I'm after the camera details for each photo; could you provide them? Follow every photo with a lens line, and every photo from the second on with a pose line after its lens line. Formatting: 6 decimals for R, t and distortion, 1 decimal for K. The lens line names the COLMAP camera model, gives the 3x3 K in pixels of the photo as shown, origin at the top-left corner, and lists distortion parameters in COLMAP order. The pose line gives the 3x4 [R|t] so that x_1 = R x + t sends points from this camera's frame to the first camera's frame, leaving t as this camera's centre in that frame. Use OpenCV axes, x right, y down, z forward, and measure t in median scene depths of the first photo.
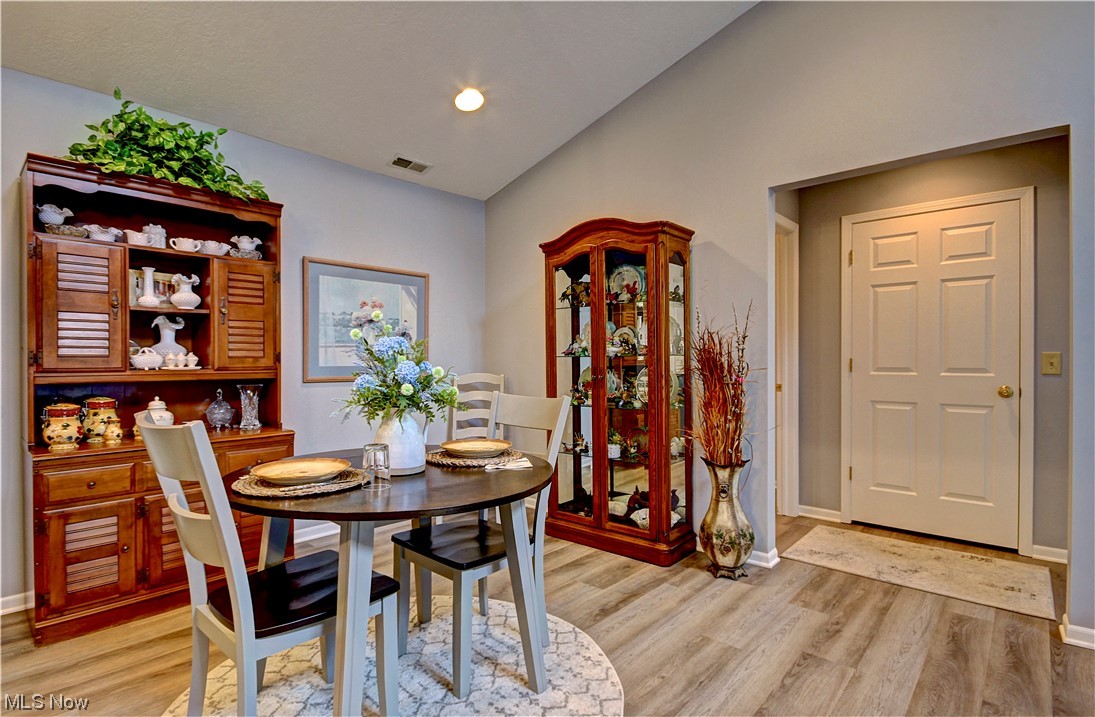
lens RADIAL K [[543.7, 0, 548.6], [0, 543.7, 360.9], [0, 0, 1]] dist [-0.004135, -0.000260]
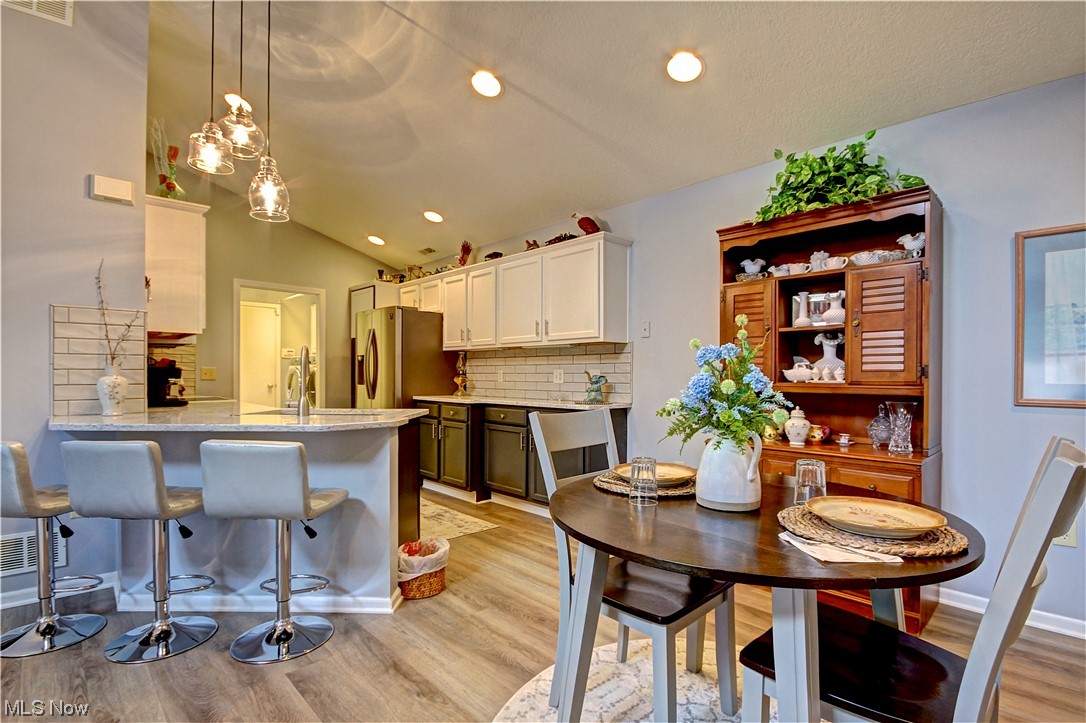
lens RADIAL K [[507.6, 0, 547.1], [0, 507.6, 374.5], [0, 0, 1]] dist [0.001361, -0.007938]
pose [[-0.073729, 0.000210, -0.997278, 0.343231], [-0.006904, 0.999976, 0.000721, 0.002654], [0.997254, 0.006939, -0.073726, 0.521138]]
